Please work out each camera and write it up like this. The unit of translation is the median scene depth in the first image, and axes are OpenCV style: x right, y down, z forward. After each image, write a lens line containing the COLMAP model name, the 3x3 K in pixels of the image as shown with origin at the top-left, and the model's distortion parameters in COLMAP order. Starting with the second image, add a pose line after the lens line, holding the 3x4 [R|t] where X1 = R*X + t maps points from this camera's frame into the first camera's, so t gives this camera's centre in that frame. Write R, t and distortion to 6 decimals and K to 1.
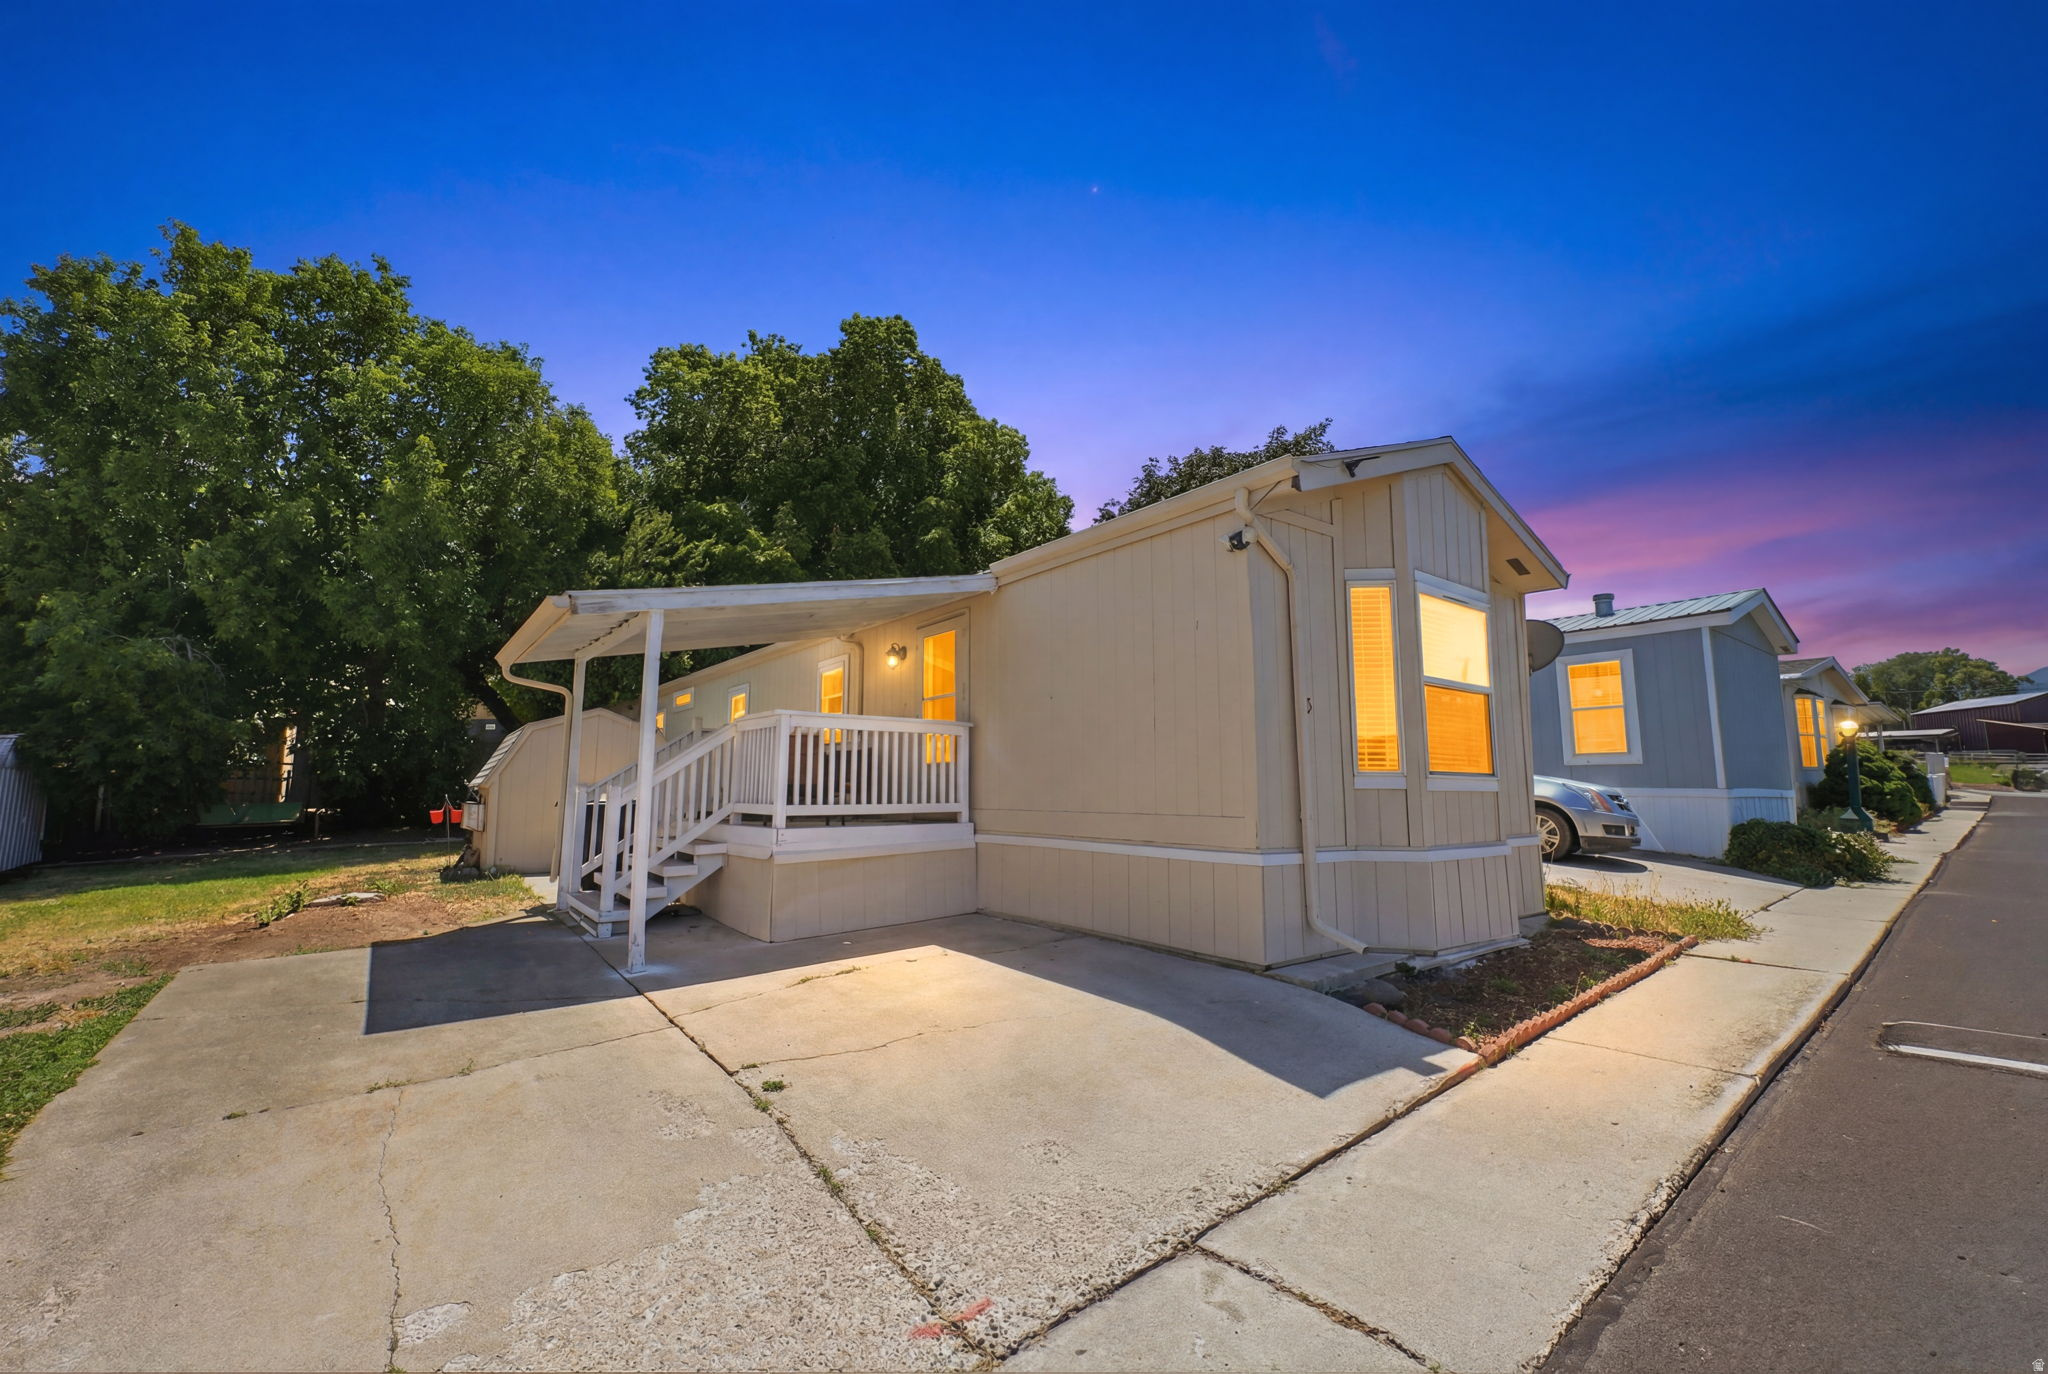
lens RADIAL K [[836.8, 0, 1019.3], [0, 836.8, 679.7], [0, 0, 1]] dist [0.002534, 0.000228]
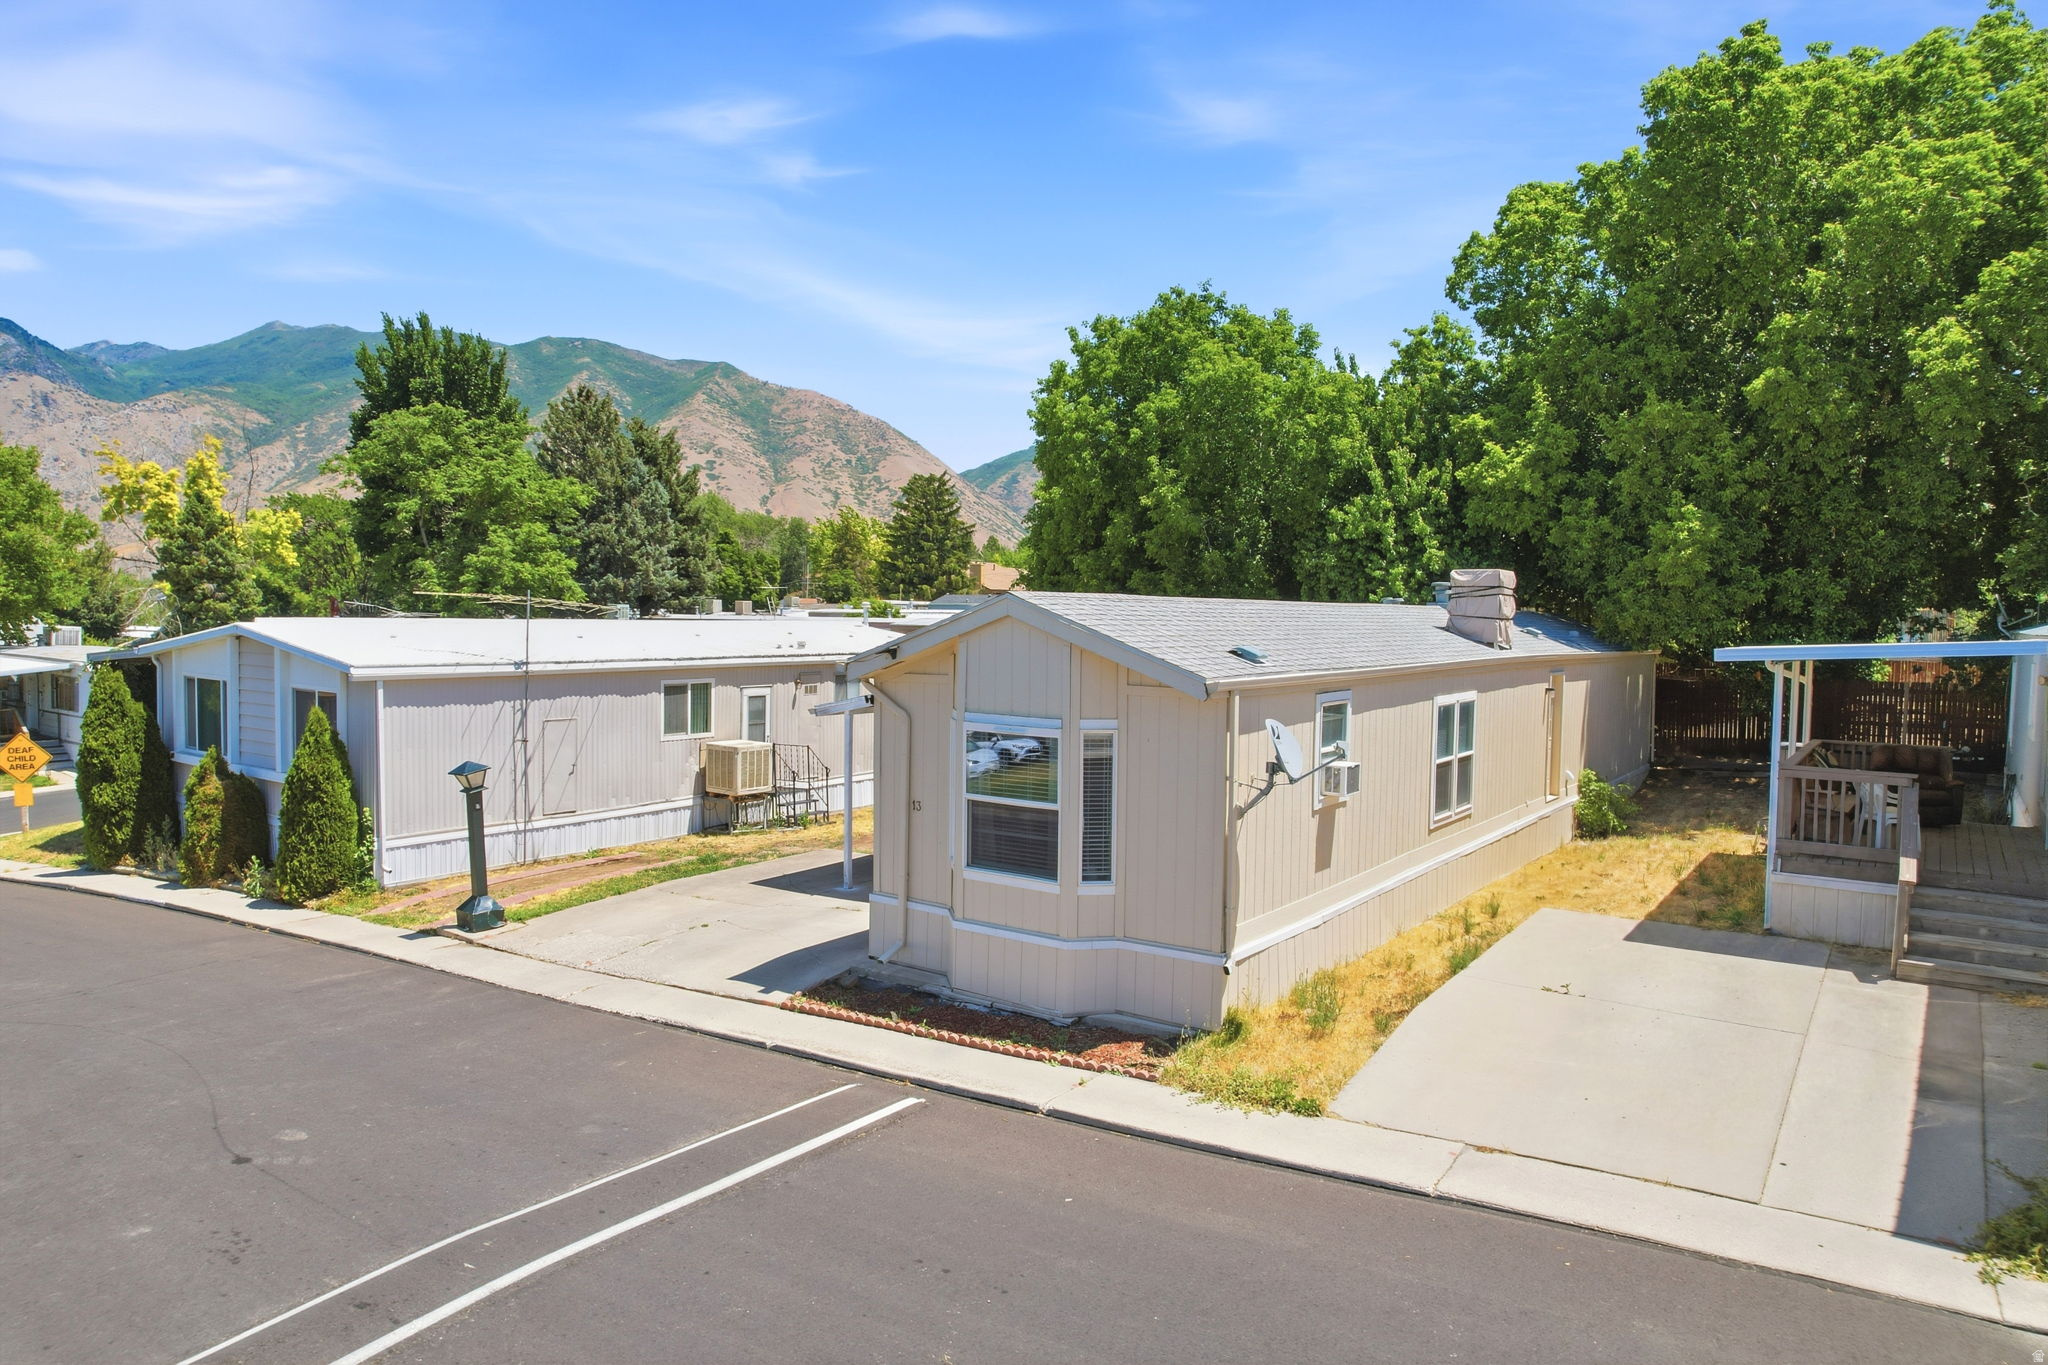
lens RADIAL K [[1305.6, 0, 1021.1], [0, 1305.6, 687.5], [0, 0, 1]] dist [-0.075038, 0.067215]
pose [[0.295432, 0.055279, -0.953763, 1.881327], [0.113809, 0.989179, 0.092585, -0.272152], [0.948561, -0.135899, 0.285944, 0.386111]]
